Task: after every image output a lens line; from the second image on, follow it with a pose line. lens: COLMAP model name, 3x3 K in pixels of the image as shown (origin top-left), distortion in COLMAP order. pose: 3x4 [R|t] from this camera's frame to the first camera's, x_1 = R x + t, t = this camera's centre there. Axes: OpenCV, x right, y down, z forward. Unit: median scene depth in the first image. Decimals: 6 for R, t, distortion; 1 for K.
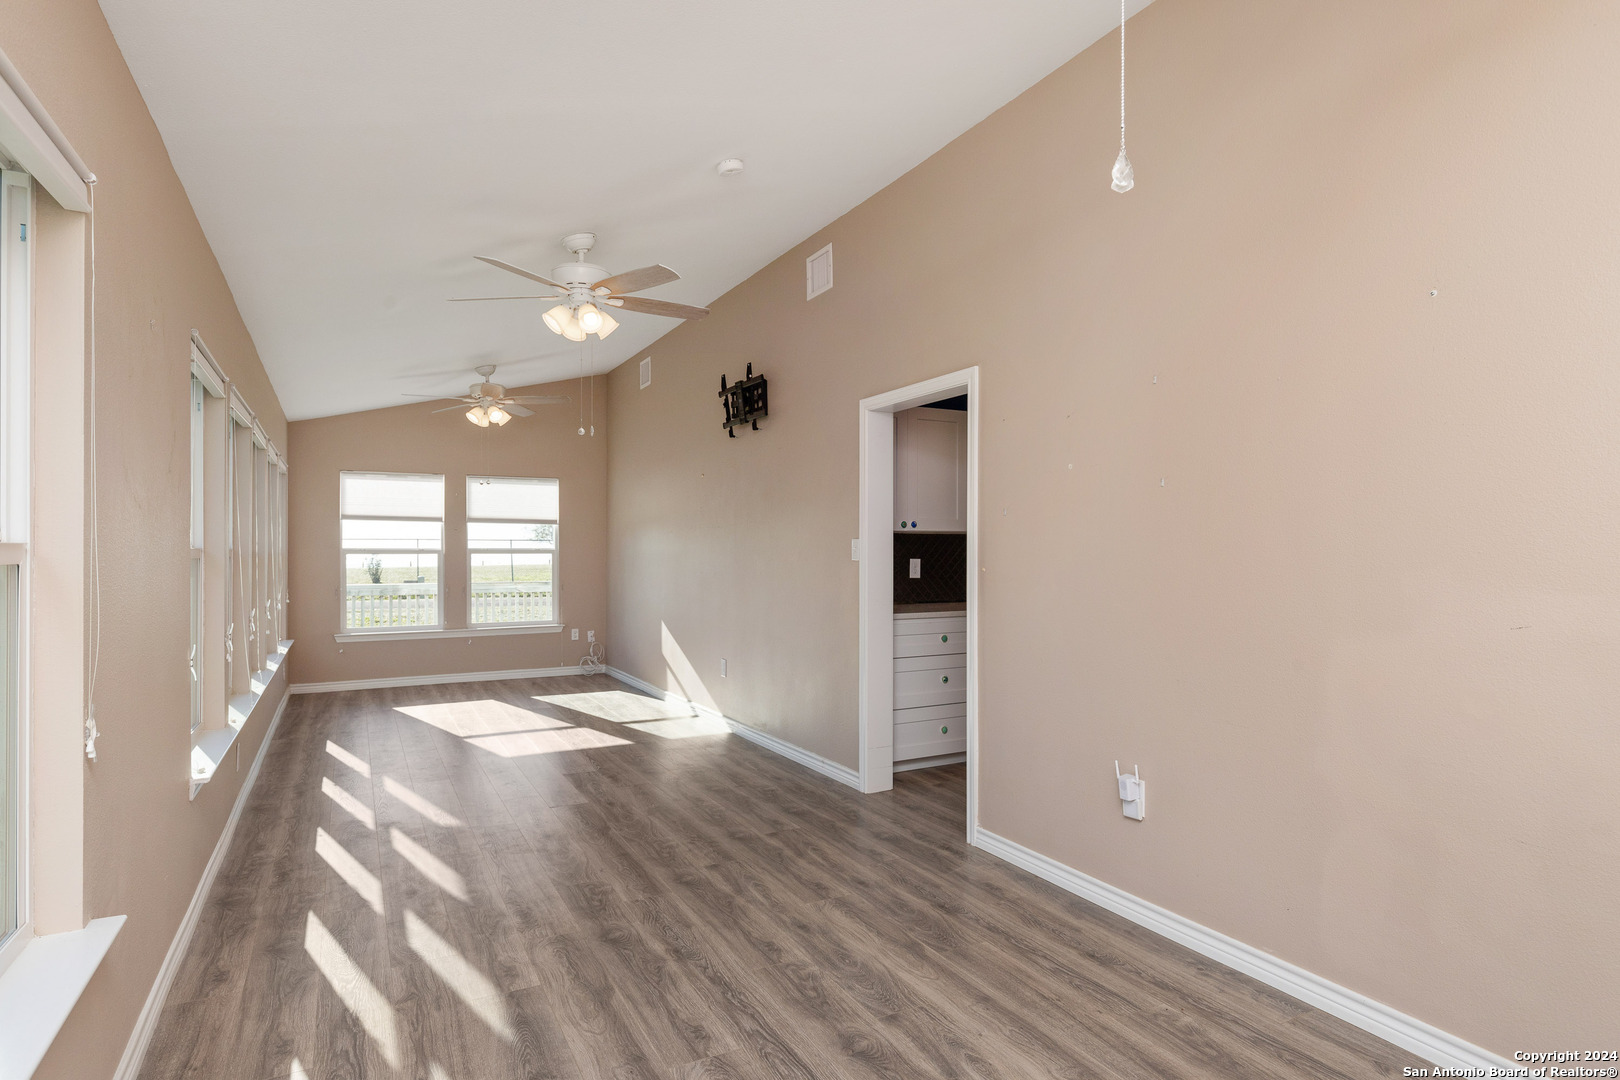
lens RADIAL K [[868.4, 0, 778.0], [0, 868.4, 546.9], [0, 0, 1]] dist [-0.002212, -0.000006]
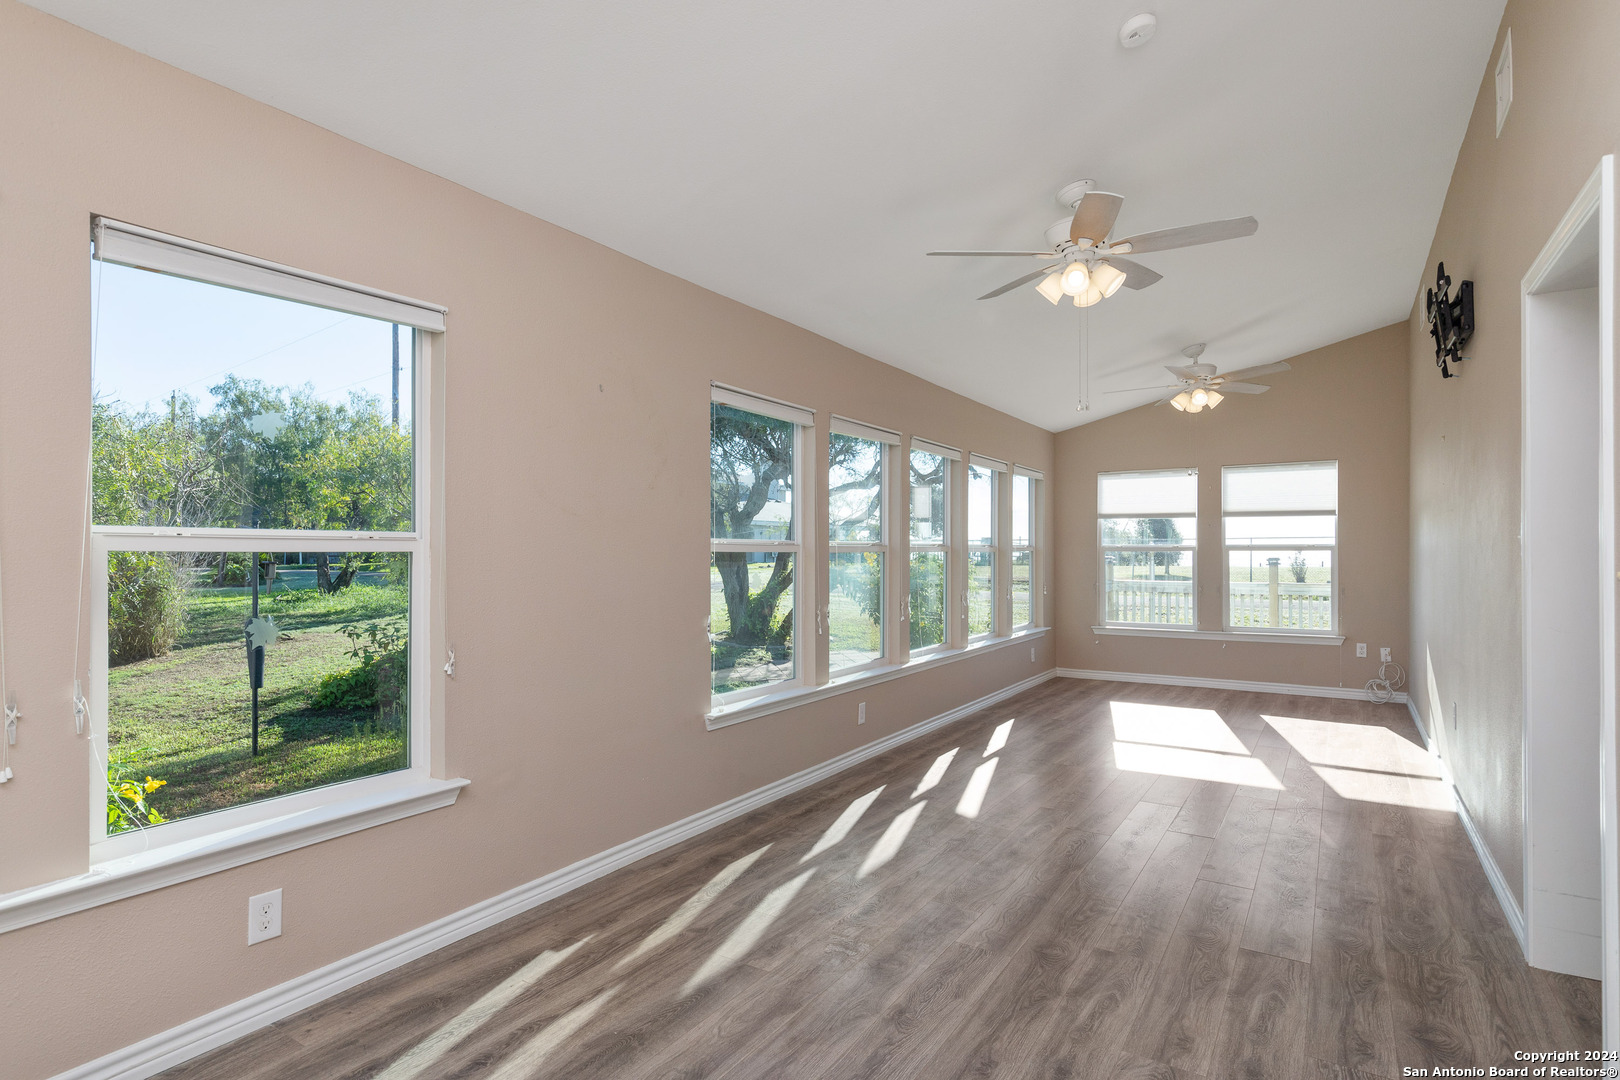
lens RADIAL K [[825.4, 0, 802.6], [0, 825.4, 548.6], [0, 0, 1]] dist [0.002859, 0.000170]
pose [[0.509885, -0.000334, -0.860243, 0.371070], [0.004090, 0.999990, 0.002036, 0.004903], [0.860233, -0.004557, 0.509881, 0.348608]]
